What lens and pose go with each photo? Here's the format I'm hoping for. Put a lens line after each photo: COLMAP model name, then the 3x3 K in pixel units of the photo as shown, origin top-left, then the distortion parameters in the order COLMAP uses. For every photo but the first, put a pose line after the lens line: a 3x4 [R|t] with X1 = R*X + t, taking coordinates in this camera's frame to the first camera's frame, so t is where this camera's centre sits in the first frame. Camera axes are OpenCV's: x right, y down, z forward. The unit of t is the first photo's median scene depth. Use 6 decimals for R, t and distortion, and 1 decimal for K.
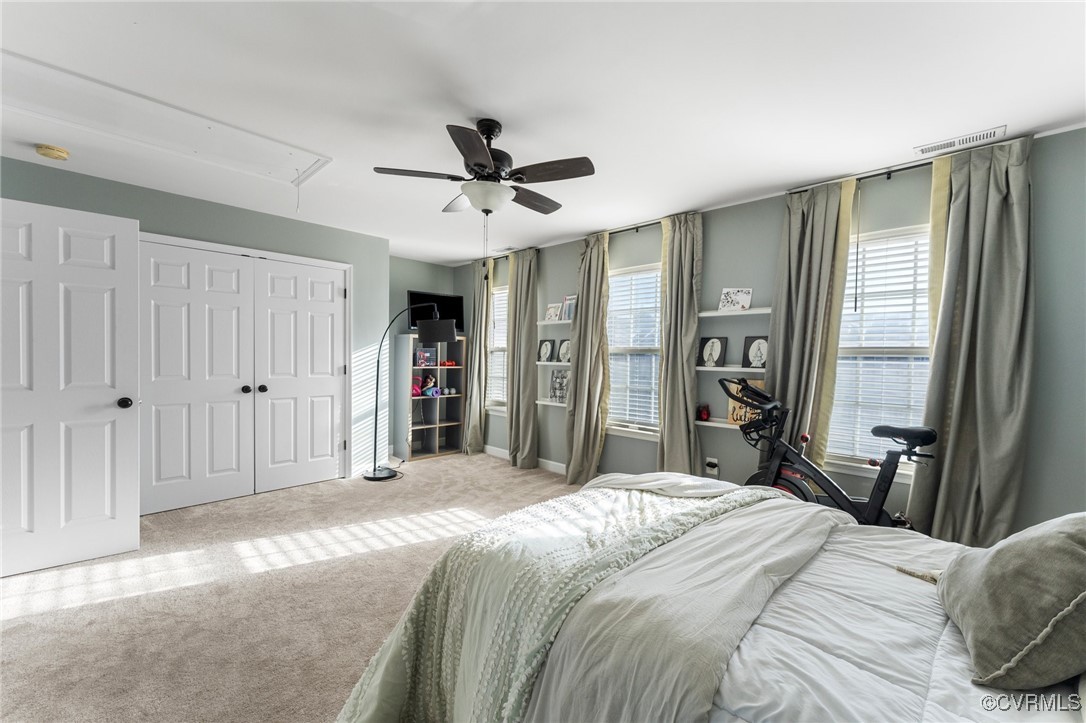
lens RADIAL K [[465.6, 0, 545.2], [0, 465.6, 366.2], [0, 0, 1]] dist [-0.001583, -0.000162]
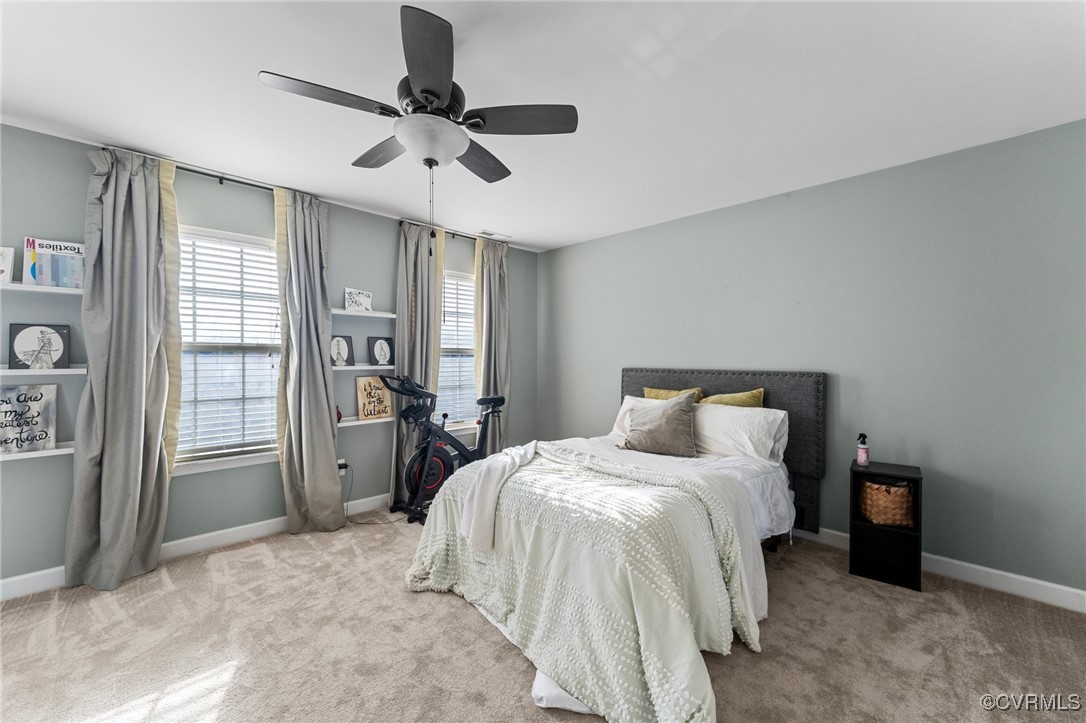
lens RADIAL K [[438.0, 0, 543.0], [0, 438.0, 361.5], [0, 0, 1]] dist [0.000278, 0.000147]
pose [[-0.016748, -0.025944, 0.999523, -0.565203], [0.016511, 0.999520, 0.026220, -0.025278], [-0.999723, 0.016943, -0.016312, 0.588465]]
